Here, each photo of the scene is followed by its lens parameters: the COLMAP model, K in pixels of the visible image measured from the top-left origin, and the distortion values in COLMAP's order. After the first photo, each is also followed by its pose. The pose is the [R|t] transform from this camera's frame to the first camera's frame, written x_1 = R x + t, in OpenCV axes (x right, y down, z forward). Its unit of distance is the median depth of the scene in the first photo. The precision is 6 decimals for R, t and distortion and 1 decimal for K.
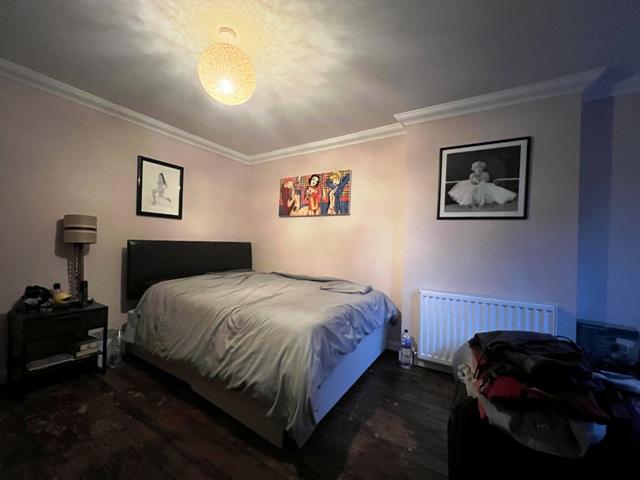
lens RADIAL K [[255.9, 0, 320.6], [0, 255.9, 243.5], [0, 0, 1]] dist [-0.012296, -0.000513]
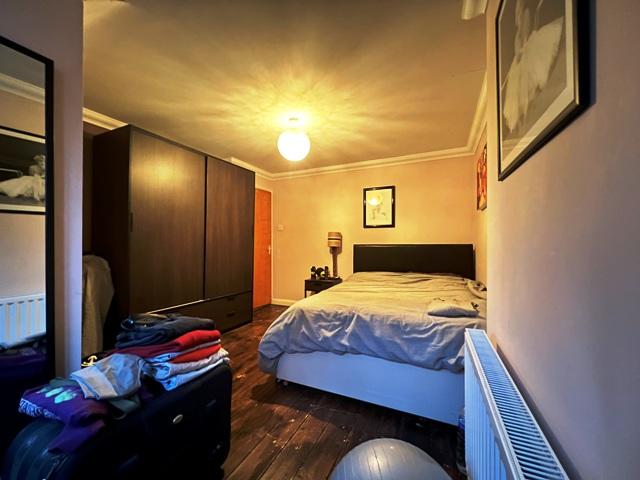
lens RADIAL K [[255.9, 0, 320.5], [0, 255.9, 244.0], [0, 0, 1]] dist [-0.012296, -0.000513]
pose [[0.110904, -0.025362, -0.993507, 0.746483], [0.004268, 0.999677, -0.025043, 0.019937], [0.993822, -0.001462, 0.110976, 0.564110]]
